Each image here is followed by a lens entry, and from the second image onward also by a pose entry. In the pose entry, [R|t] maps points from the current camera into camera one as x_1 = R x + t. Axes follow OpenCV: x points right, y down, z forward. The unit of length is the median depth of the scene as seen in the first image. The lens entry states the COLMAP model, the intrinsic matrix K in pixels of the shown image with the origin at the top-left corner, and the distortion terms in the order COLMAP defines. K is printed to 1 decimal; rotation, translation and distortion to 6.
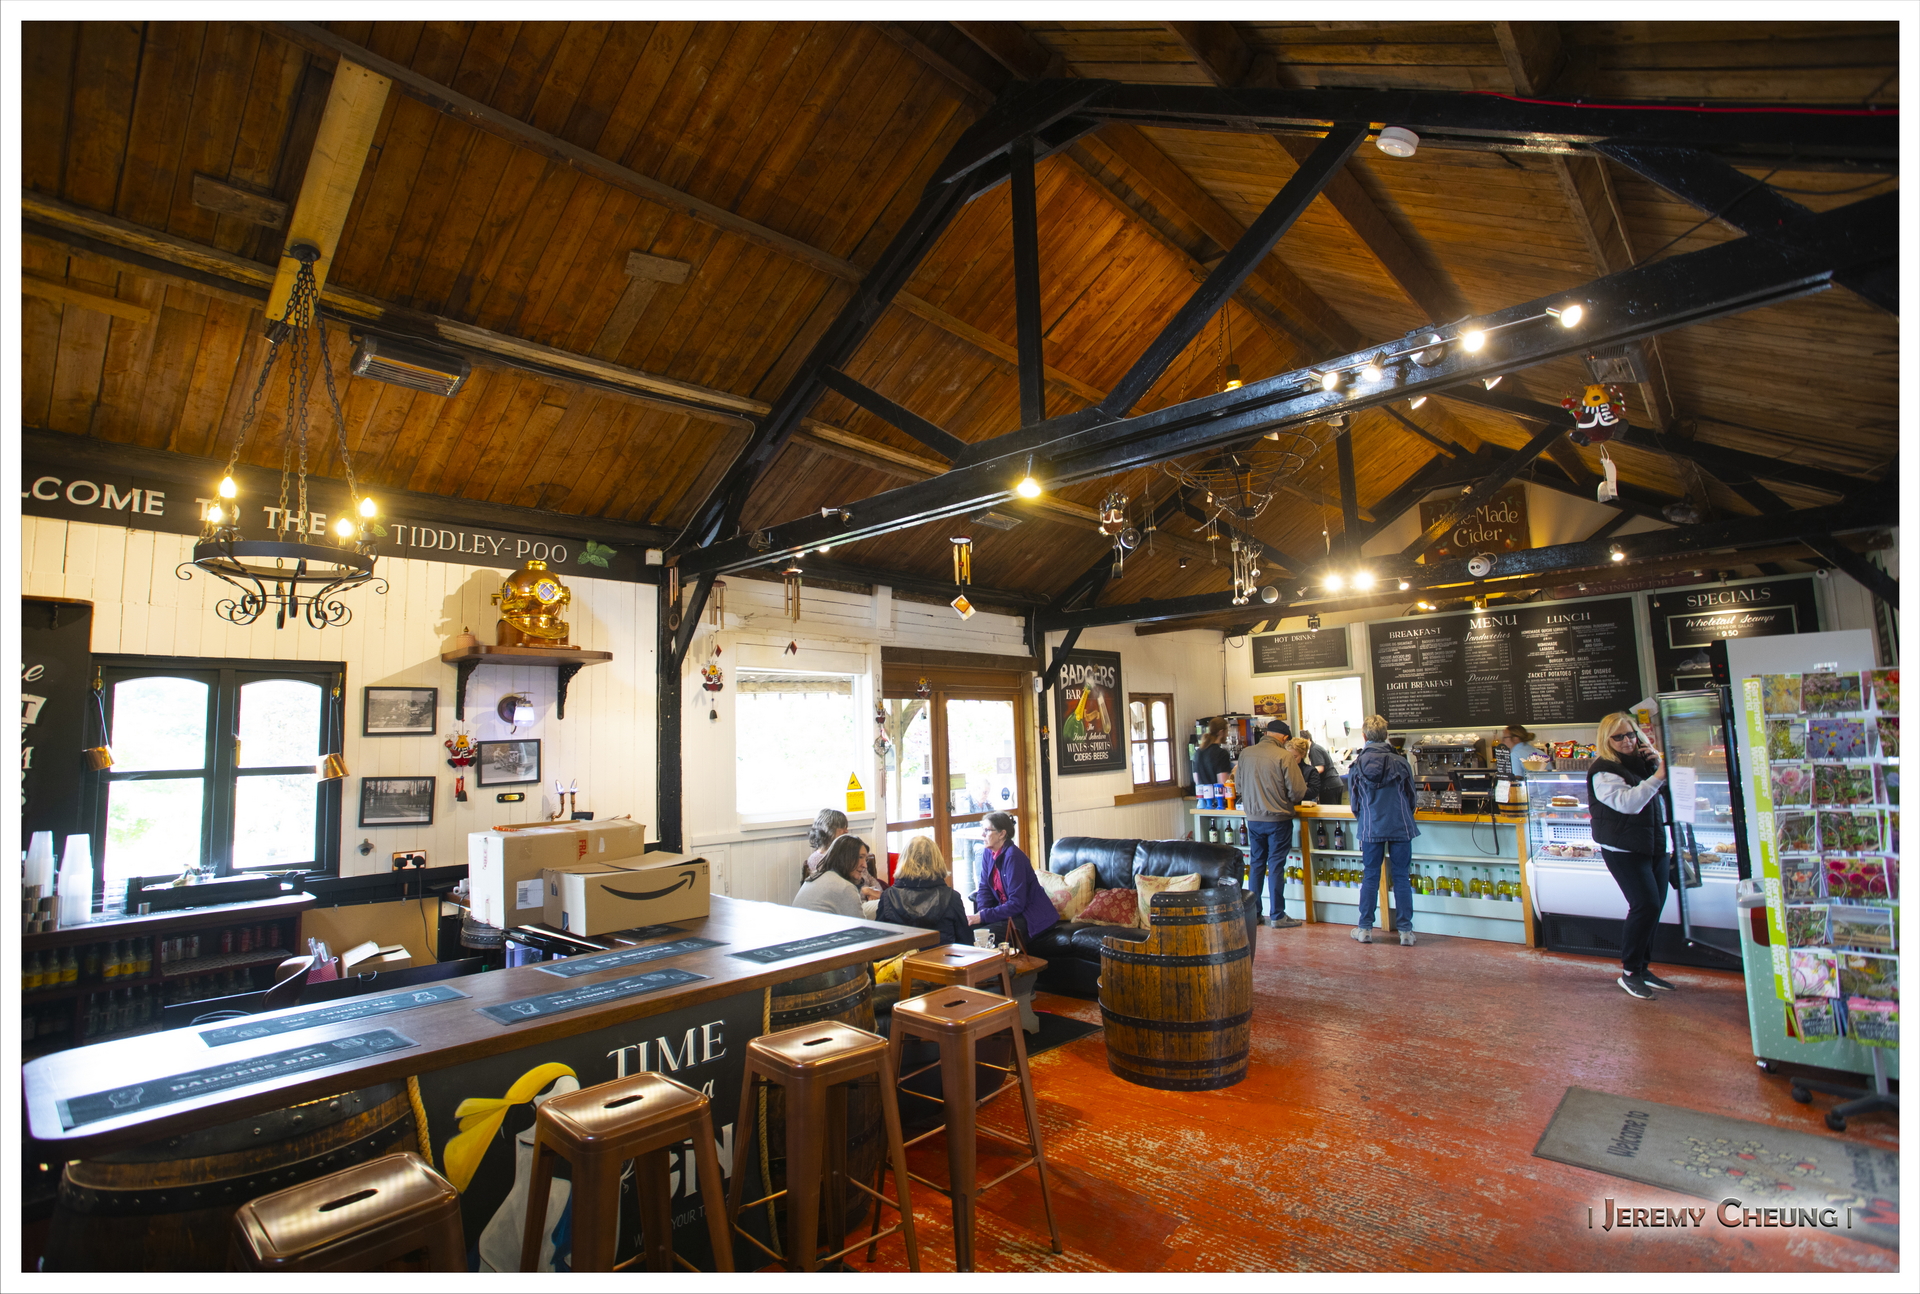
lens RADIAL K [[891.1, 0, 958.0], [0, 891.1, 649.7], [0, 0, 1]] dist [0.000975, 0.000265]
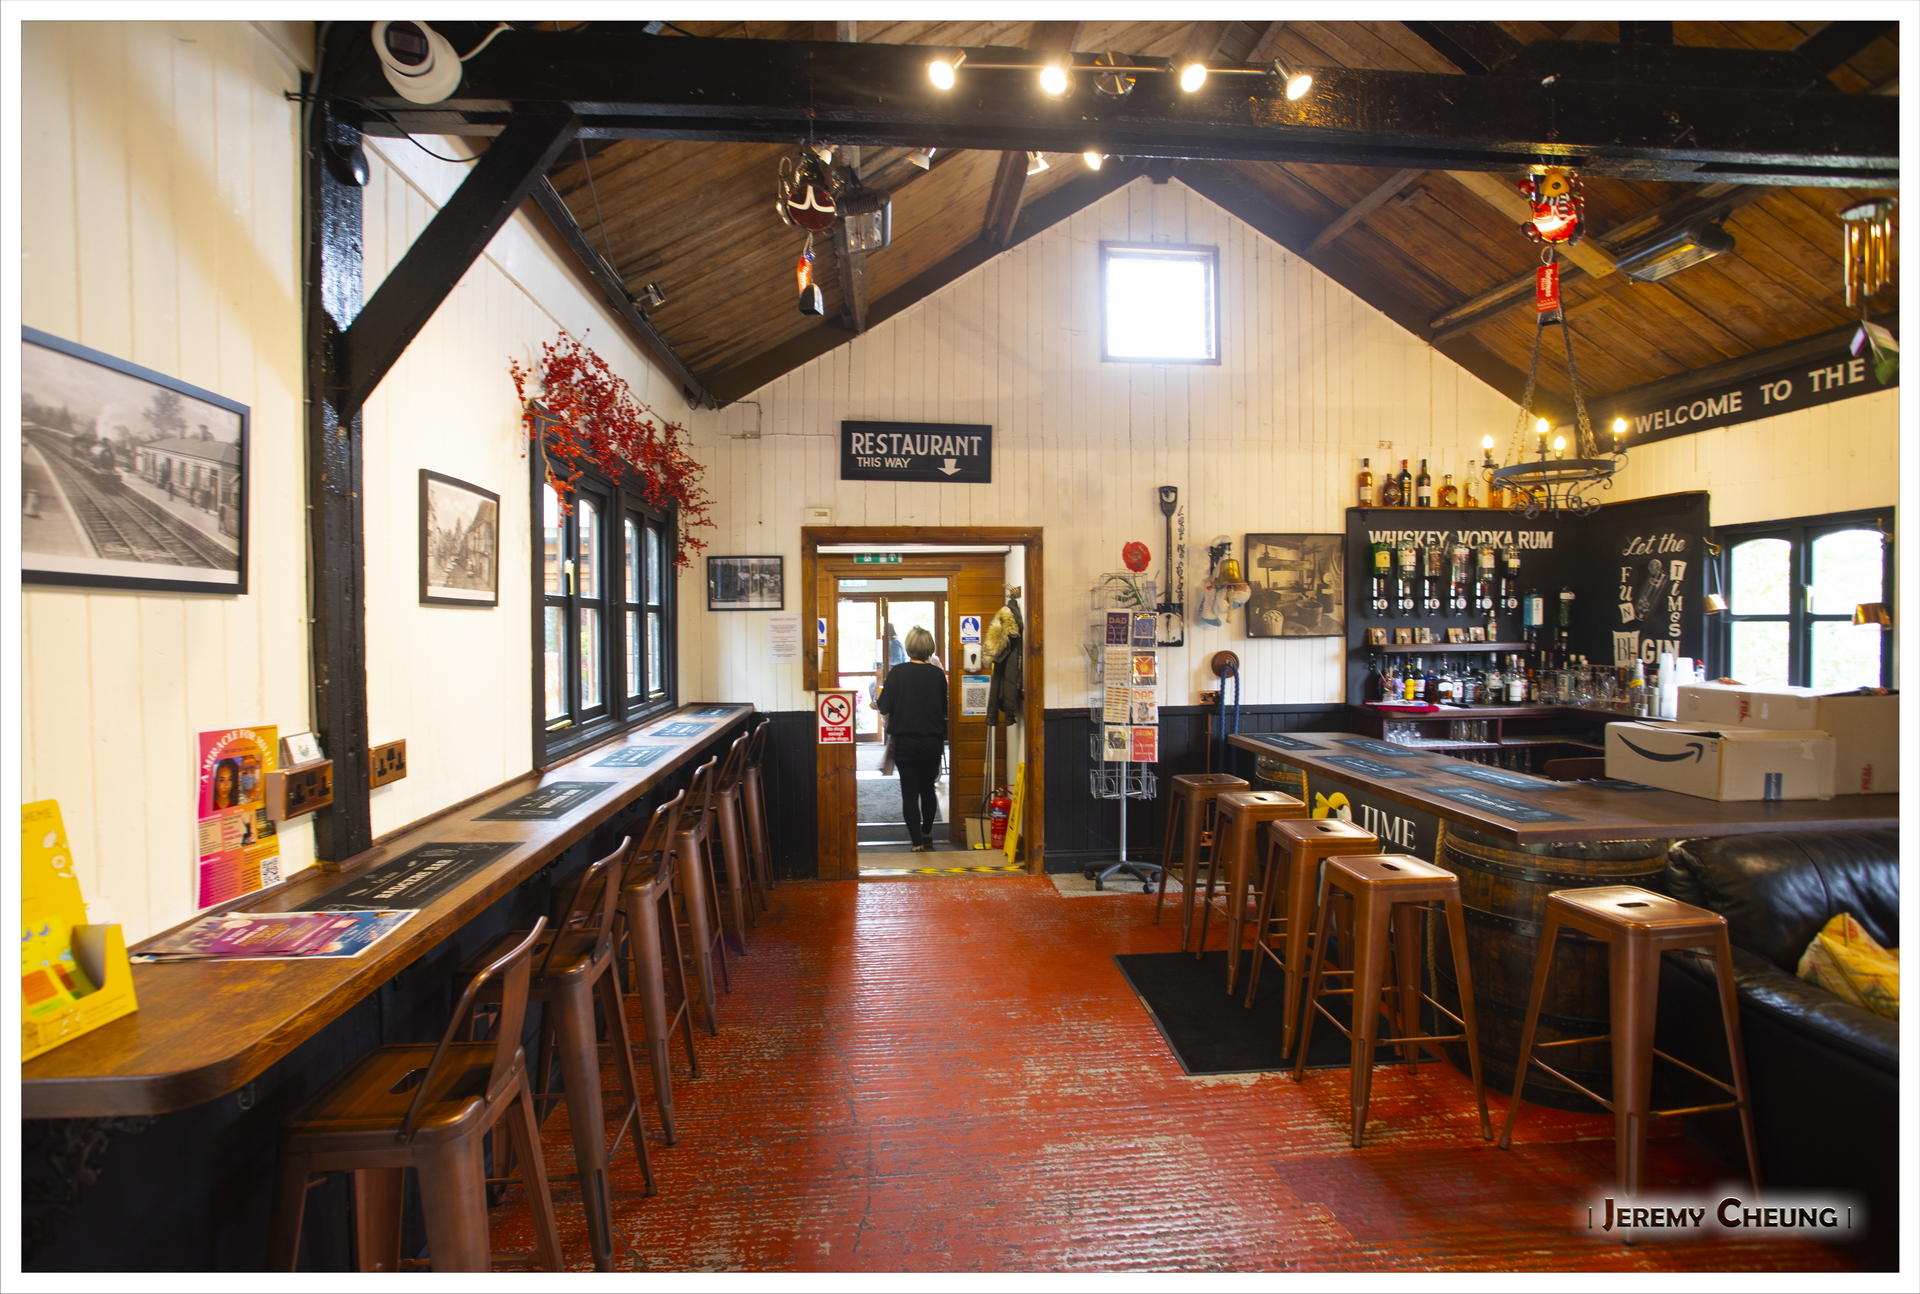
lens RADIAL K [[891.1, 0, 951.6], [0, 891.1, 639.1], [0, 0, 1]] dist [0.000975, 0.000265]
pose [[-0.660840, 0.044203, -0.749224, 0.780417], [0.097348, 0.994880, -0.027167, 0.093846], [0.744187, -0.090889, -0.661759, 0.982082]]
